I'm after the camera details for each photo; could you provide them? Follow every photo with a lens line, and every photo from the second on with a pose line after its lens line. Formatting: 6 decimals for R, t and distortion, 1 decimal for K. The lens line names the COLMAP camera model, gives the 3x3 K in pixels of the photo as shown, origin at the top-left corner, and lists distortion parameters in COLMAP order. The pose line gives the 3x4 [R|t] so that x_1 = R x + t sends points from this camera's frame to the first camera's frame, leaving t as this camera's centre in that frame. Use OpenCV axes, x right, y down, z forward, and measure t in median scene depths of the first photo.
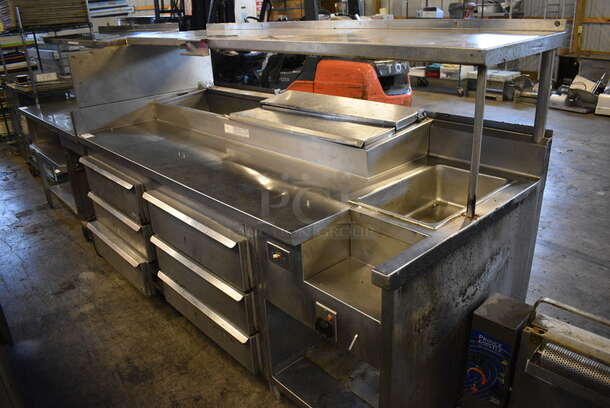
lens RADIAL K [[469.7, 0, 305.0], [0, 469.7, 204.0], [0, 0, 1]] dist [-0.087456, -0.007467]
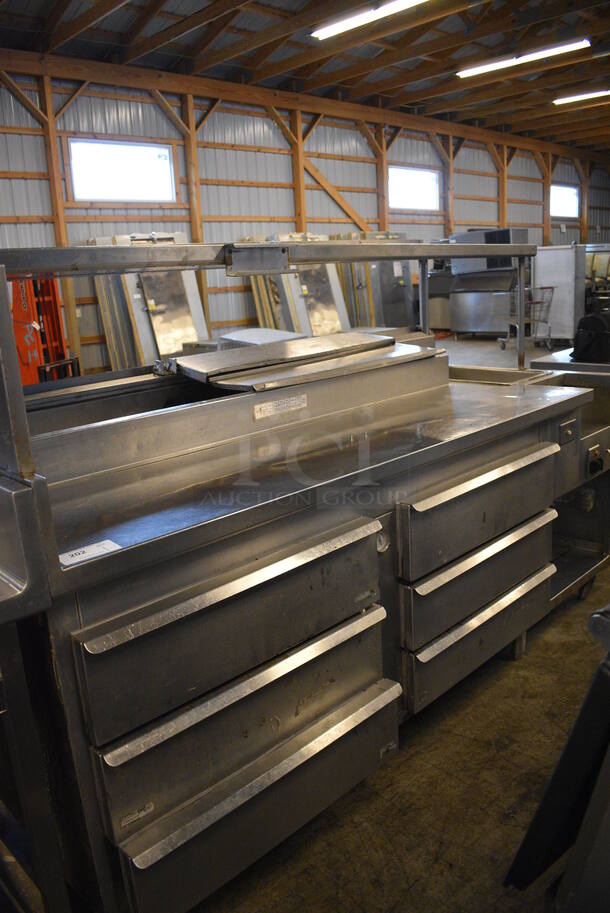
lens RADIAL K [[703.0, 0, 305.0], [0, 703.0, 456.5], [0, 0, 1]] dist [-0.087456, -0.007467]
pose [[-0.025694, -0.201449, 0.979162, -1.076943], [0.438812, 0.877803, 0.192111, -0.272512], [-0.898212, 0.434604, 0.065844, 1.001456]]
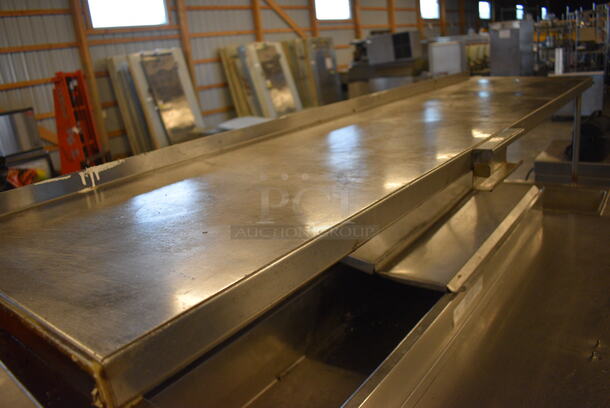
lens RADIAL K [[466.5, 0, 305.0], [0, 466.5, 204.0], [0, 0, 1]] dist [-0.086179, -0.001791]
pose [[-0.151358, -0.235960, 0.959903, -0.623841], [0.488254, 0.826510, 0.280158, -0.507578], [-0.859476, 0.511081, -0.009890, 1.176404]]
